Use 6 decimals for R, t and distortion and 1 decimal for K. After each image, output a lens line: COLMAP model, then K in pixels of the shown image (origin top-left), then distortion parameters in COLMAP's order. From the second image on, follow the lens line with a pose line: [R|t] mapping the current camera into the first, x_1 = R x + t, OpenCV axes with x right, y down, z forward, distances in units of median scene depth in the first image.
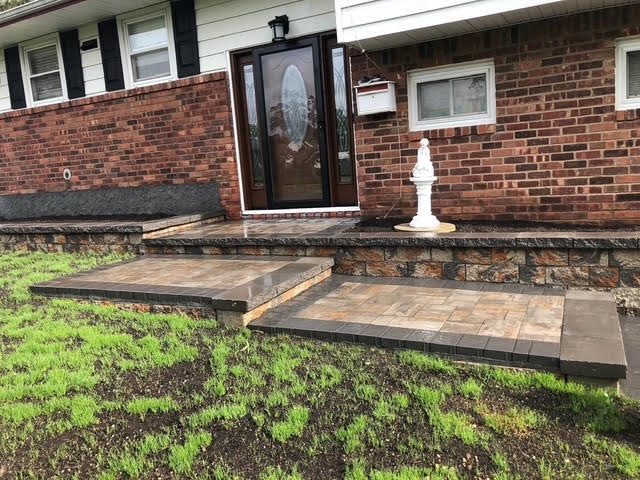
lens RADIAL K [[516.3, 0, 308.3], [0, 516.3, 236.5], [0, 0, 1]] dist [0.106725, -0.227903]
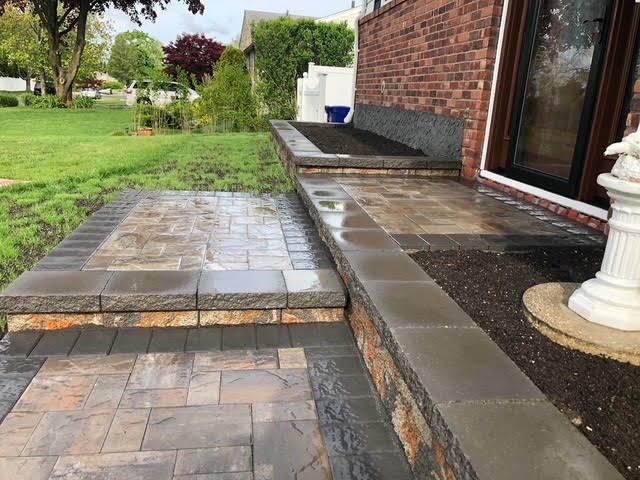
lens RADIAL K [[516.3, 0, 308.3], [0, 516.3, 236.5], [0, 0, 1]] dist [0.106725, -0.227903]
pose [[0.575208, 0.323008, -0.751533, 0.259621], [-0.210145, 0.946252, 0.245857, -0.084729], [0.790554, 0.016512, 0.612170, 0.440342]]
